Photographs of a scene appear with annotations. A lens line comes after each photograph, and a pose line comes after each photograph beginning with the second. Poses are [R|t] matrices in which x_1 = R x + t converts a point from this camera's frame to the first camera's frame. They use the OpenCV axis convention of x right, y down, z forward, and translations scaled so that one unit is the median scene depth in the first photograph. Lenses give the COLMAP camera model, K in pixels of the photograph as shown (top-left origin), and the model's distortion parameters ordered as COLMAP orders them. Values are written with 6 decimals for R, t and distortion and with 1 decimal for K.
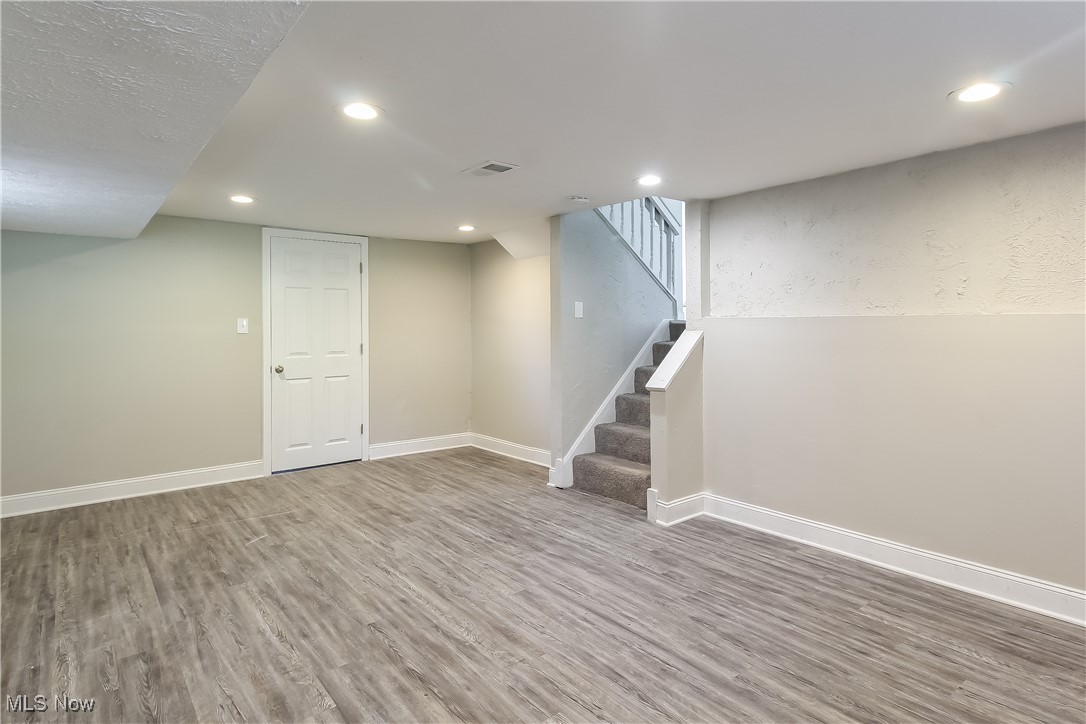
lens RADIAL K [[596.5, 0, 543.7], [0, 596.5, 319.2], [0, 0, 1]] dist [0.034495, -0.017640]
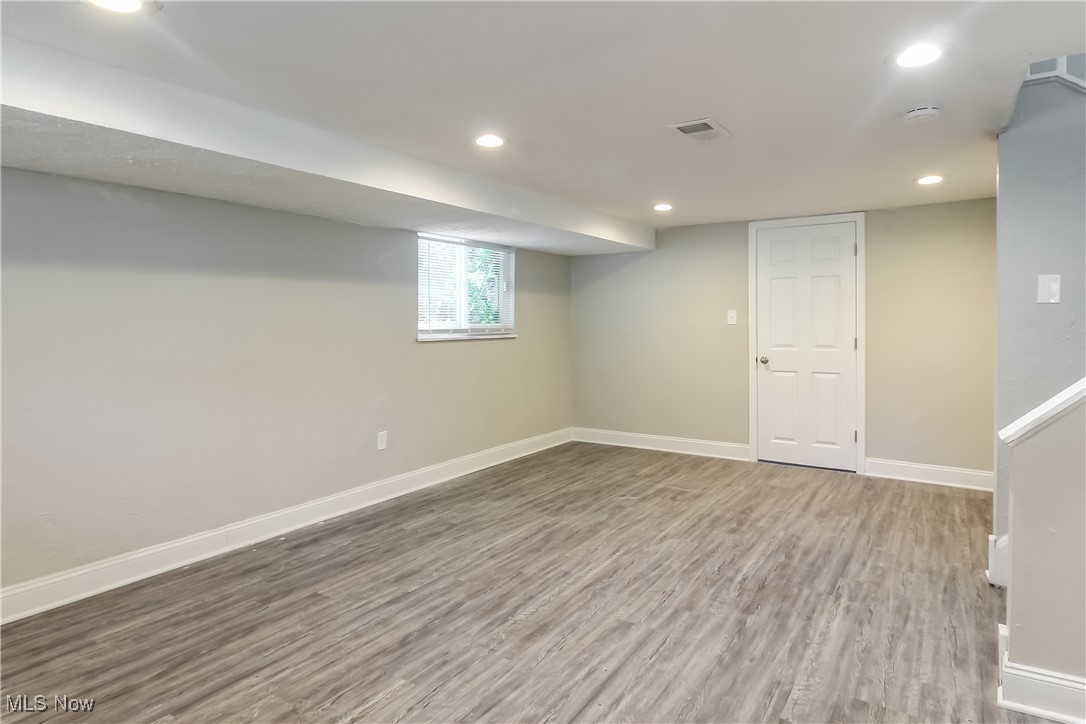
lens RADIAL K [[598.4, 0, 545.1], [0, 598.4, 329.1], [0, 0, 1]] dist [-0.001383, -0.002300]
pose [[0.310344, 0.019340, -0.950428, 0.651291], [0.014756, 0.999575, 0.025158, 0.000463], [0.950510, -0.021832, 0.309927, 0.540676]]
